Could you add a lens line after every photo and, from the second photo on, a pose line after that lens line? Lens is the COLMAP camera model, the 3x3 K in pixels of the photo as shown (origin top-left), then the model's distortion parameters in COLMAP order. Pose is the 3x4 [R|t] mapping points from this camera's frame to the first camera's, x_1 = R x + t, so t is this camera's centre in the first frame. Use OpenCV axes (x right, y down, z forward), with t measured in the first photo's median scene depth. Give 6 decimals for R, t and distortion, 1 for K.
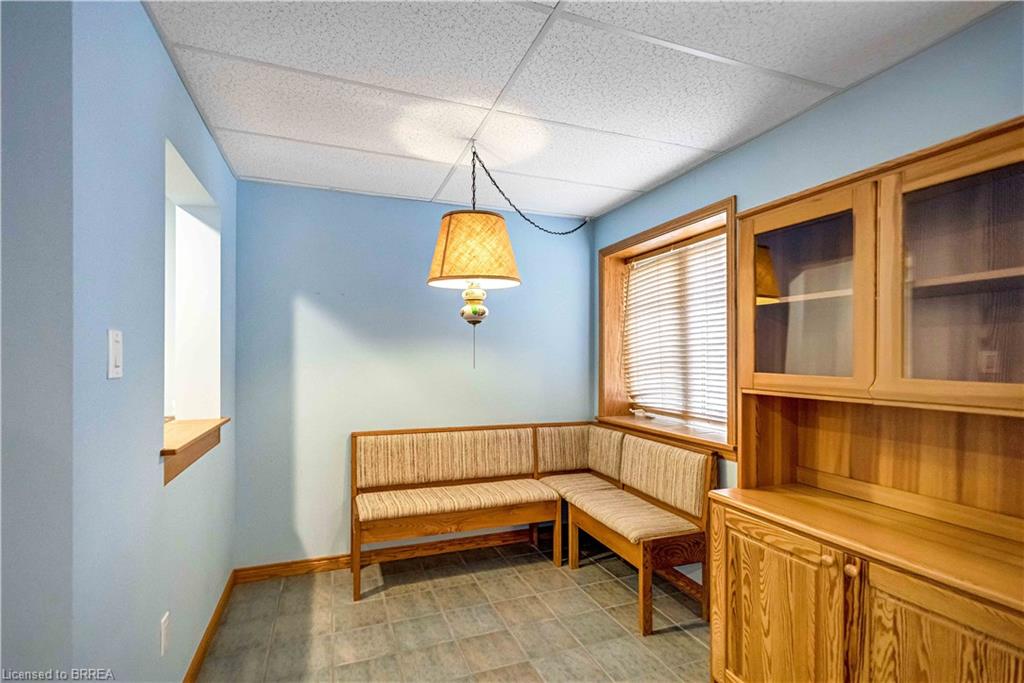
lens RADIAL K [[483.1, 0, 514.9], [0, 483.1, 359.5], [0, 0, 1]] dist [0.005935, -0.001267]
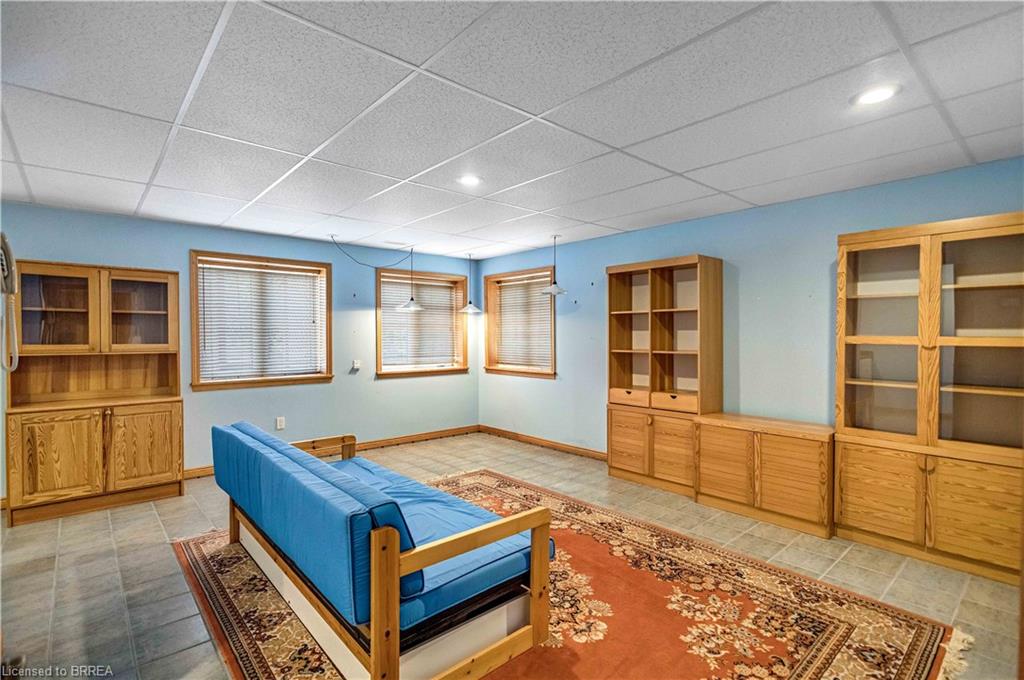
lens RADIAL K [[483.1, 0, 510.3], [0, 483.1, 339.1], [0, 0, 1]] dist [0.005935, -0.001267]
pose [[-0.350569, -0.010094, 0.936483, -2.271370], [-0.001302, 0.999946, 0.010291, -0.018902], [-0.936536, 0.002389, -0.350563, -0.162562]]
